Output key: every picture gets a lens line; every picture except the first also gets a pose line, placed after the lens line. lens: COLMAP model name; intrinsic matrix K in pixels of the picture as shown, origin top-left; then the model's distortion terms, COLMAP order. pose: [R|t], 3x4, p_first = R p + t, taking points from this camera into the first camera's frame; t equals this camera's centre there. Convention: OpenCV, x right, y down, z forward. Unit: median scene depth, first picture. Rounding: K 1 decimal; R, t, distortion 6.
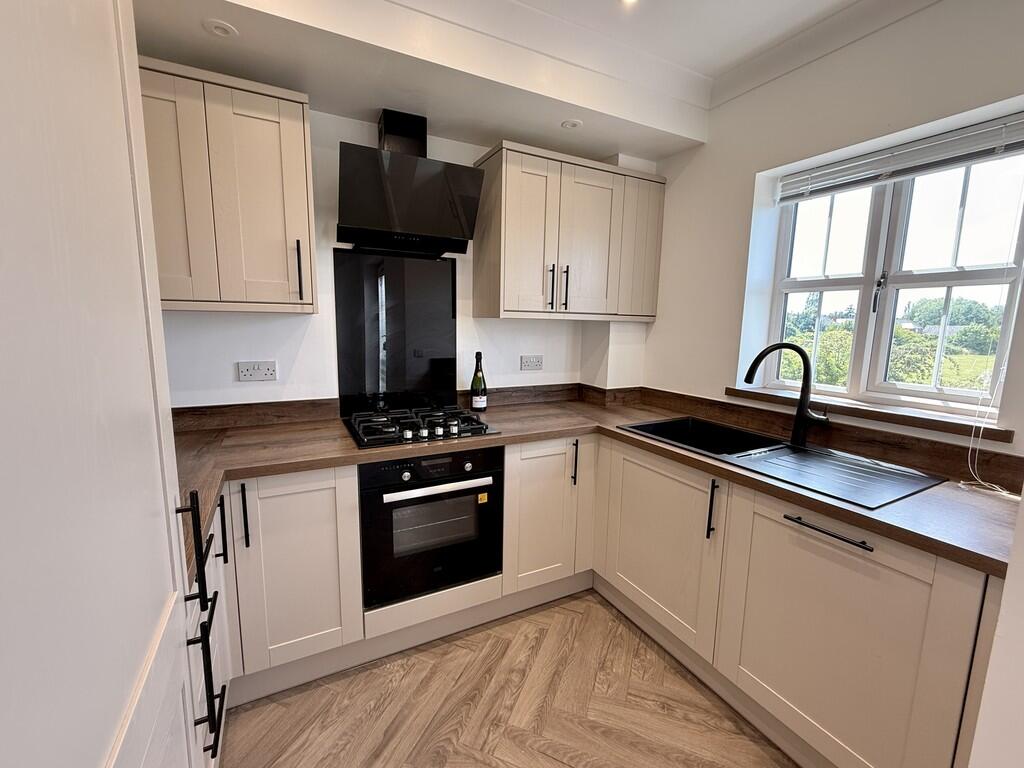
lens RADIAL K [[431.0, 0, 512.0], [0, 431.0, 384.0], [0, 0, 1]] dist [0.000233, -0.000139]
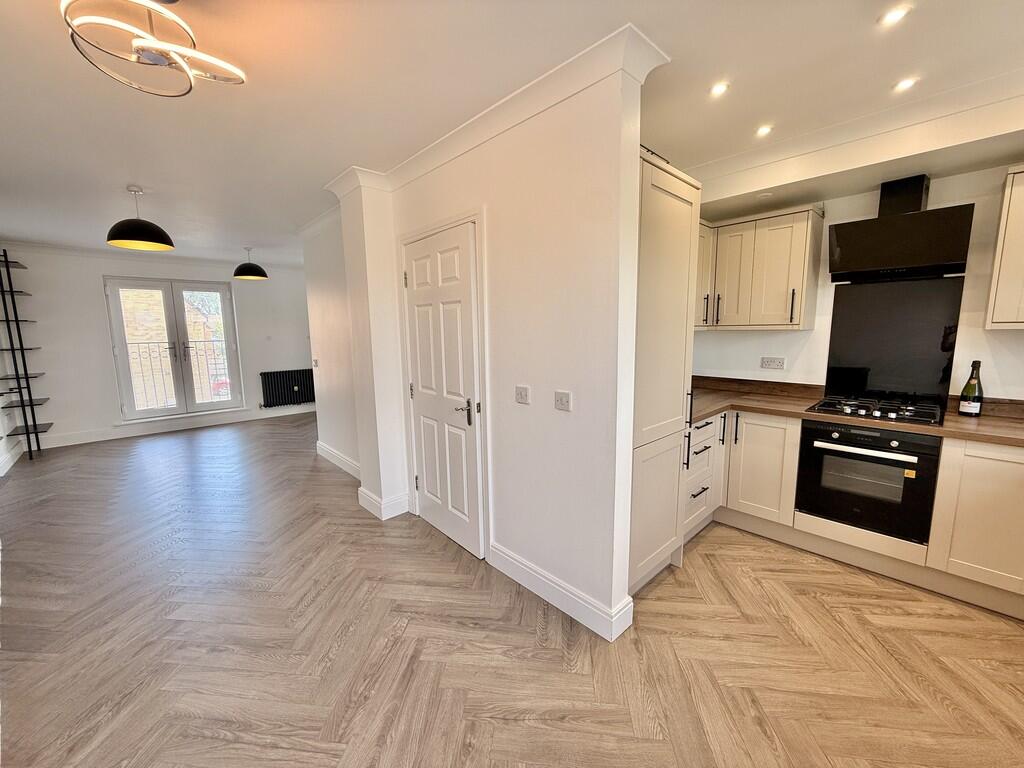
lens RADIAL K [[406.4, 0, 512.0], [0, 406.4, 384.0], [0, 0, 1]] dist [0.000354, -0.000066]
pose [[0.262483, 0.111695, -0.958450, 0.726088], [-0.120799, 0.989267, 0.082204, 0.047701], [0.957346, 0.094202, 0.273158, -0.455567]]
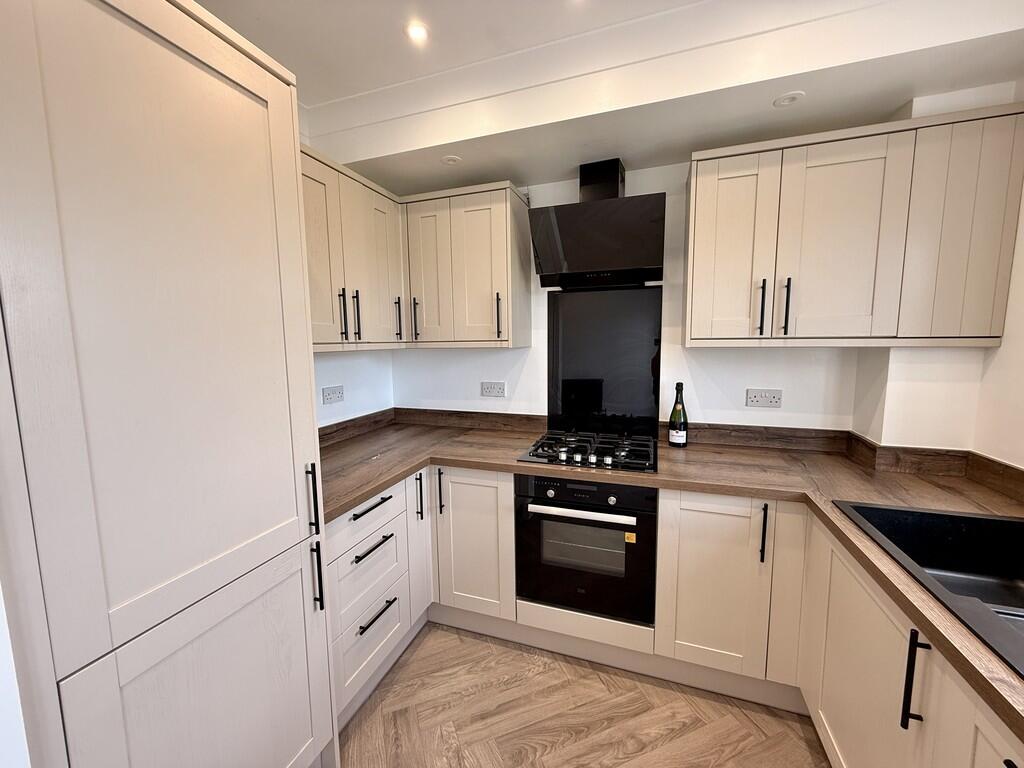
lens RADIAL K [[406.4, 0, 512.0], [0, 406.4, 384.0], [0, 0, 1]] dist [0.000354, -0.000066]
pose [[0.681831, 0.055151, -0.729428, 0.385312], [-0.079745, 0.996815, 0.000827, -0.053060], [0.727150, 0.057604, 0.684057, 0.172998]]
